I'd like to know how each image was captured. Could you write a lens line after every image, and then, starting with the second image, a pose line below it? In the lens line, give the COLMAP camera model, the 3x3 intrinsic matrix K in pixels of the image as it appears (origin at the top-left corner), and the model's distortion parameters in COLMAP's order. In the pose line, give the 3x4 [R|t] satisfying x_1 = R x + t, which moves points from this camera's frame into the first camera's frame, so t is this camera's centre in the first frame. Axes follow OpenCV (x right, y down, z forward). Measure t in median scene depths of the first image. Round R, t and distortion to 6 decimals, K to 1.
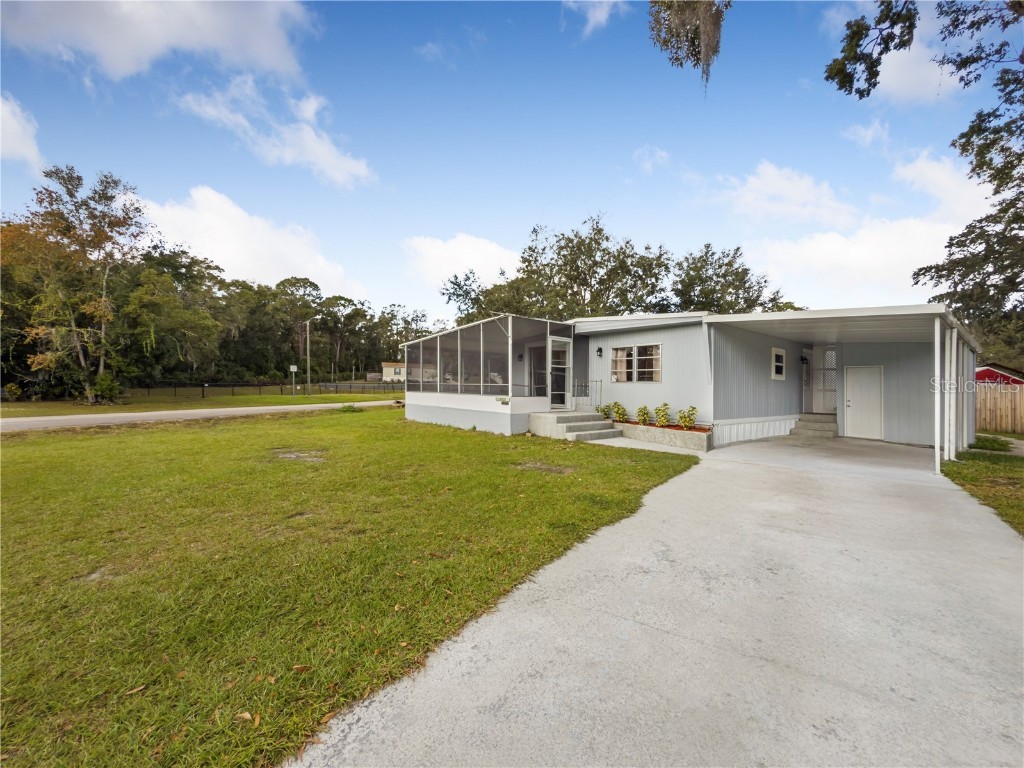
lens RADIAL K [[419.3, 0, 521.6], [0, 419.3, 382.9], [0, 0, 1]] dist [-0.002310, 0.000429]
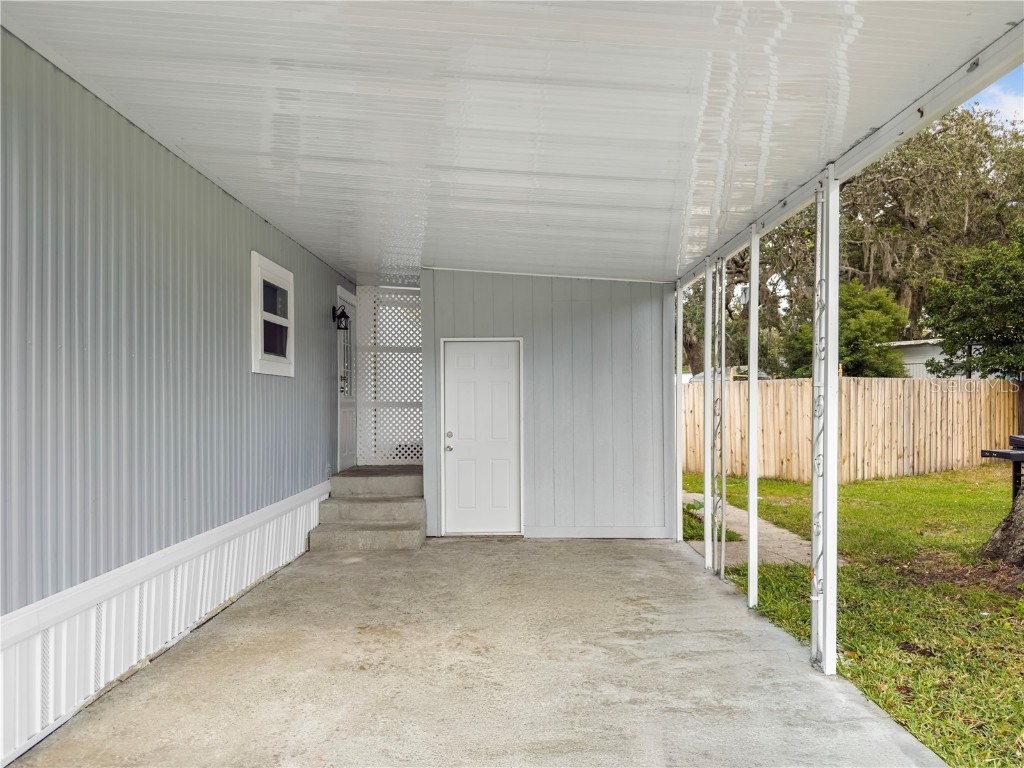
lens RADIAL K [[714.7, 0, 511.9], [0, 714.7, 382.7], [0, 0, 1]] dist [0.004822, 0.000358]
pose [[0.636428, -0.003032, 0.771330, 0.279079], [0.005102, 0.999987, -0.000279, -0.000719], [-0.771319, 0.004113, 0.636435, 0.462262]]
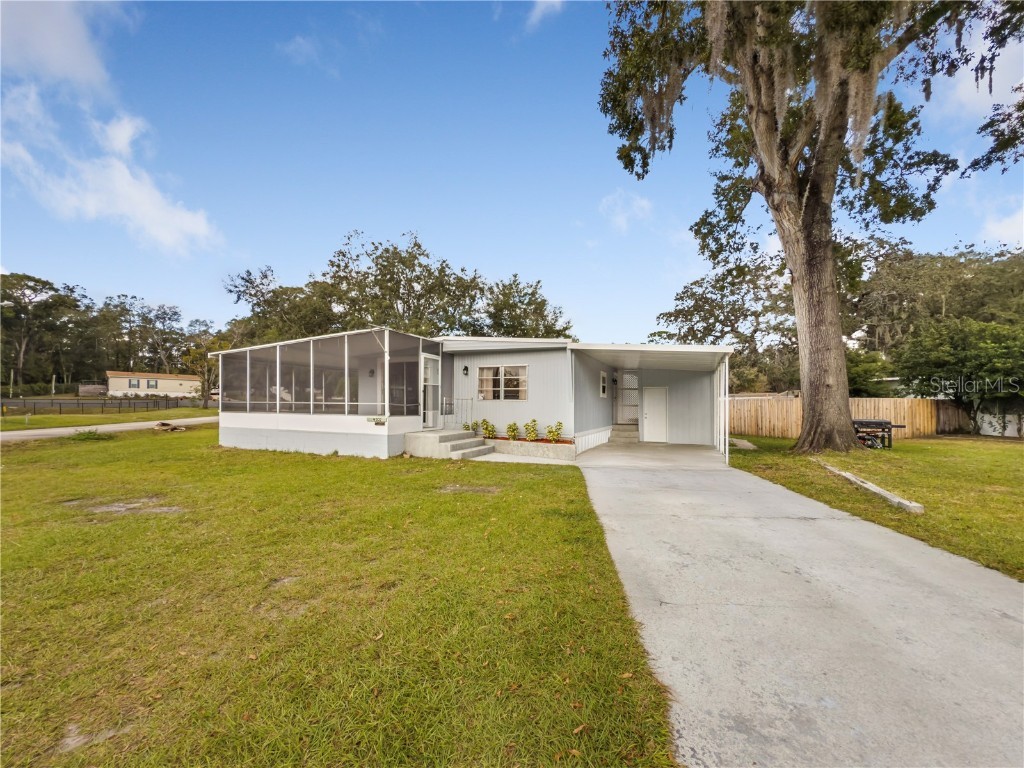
lens RADIAL K [[419.3, 0, 509.6], [0, 419.3, 394.2], [0, 0, 1]] dist [-0.002310, 0.000429]
pose [[0.888499, 0.002382, 0.458873, -0.151994], [0.000915, 0.999975, -0.006962, -0.007159], [-0.458878, 0.006606, 0.888475, 0.034943]]
